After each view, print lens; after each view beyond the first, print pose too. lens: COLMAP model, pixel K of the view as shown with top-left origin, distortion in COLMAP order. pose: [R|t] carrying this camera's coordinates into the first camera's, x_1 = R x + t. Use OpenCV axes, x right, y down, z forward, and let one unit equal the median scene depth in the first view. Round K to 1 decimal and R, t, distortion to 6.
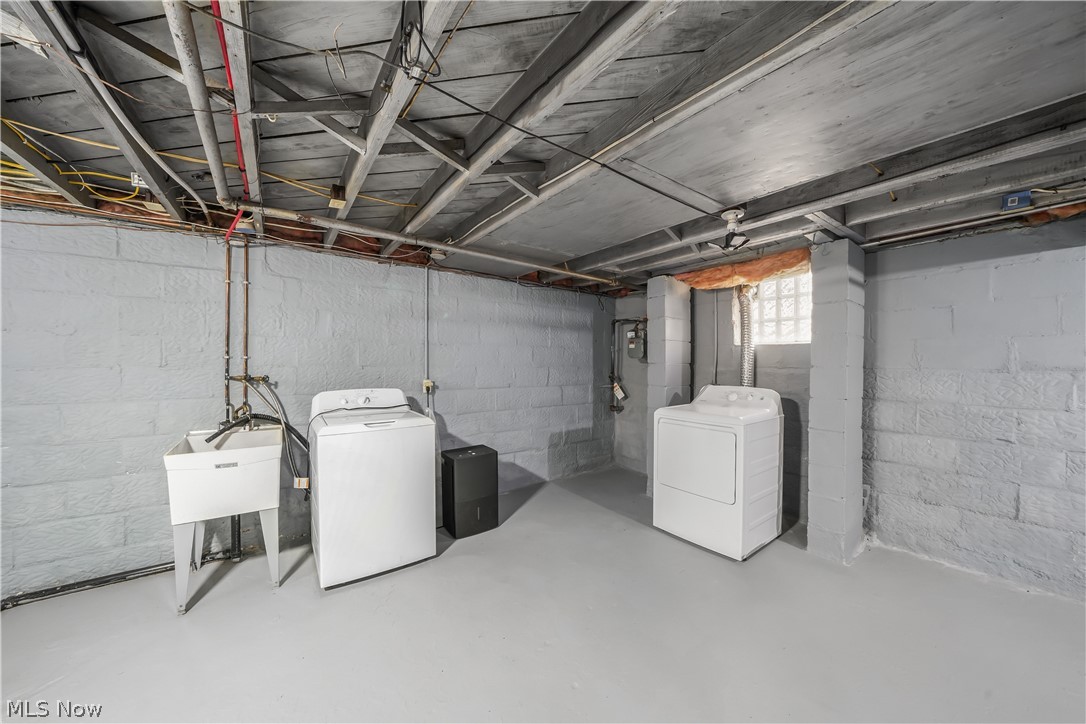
lens RADIAL K [[375.9, 0, 539.0], [0, 375.9, 365.8], [0, 0, 1]] dist [-0.015951, 0.000536]
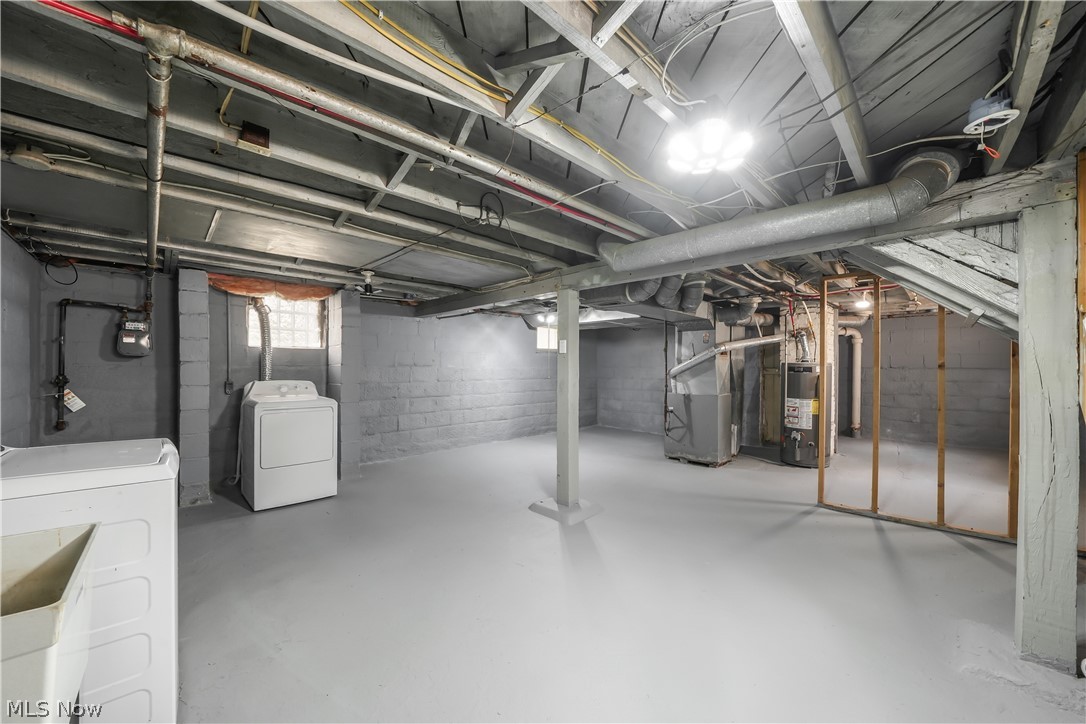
lens RADIAL K [[375.9, 0, 538.5], [0, 375.9, 364.7], [0, 0, 1]] dist [-0.015951, 0.000536]
pose [[-0.118997, -0.000856, 0.992894, -0.785959], [0.005470, 0.999984, 0.001518, 0.004392], [-0.992880, 0.005611, -0.118991, 0.277975]]
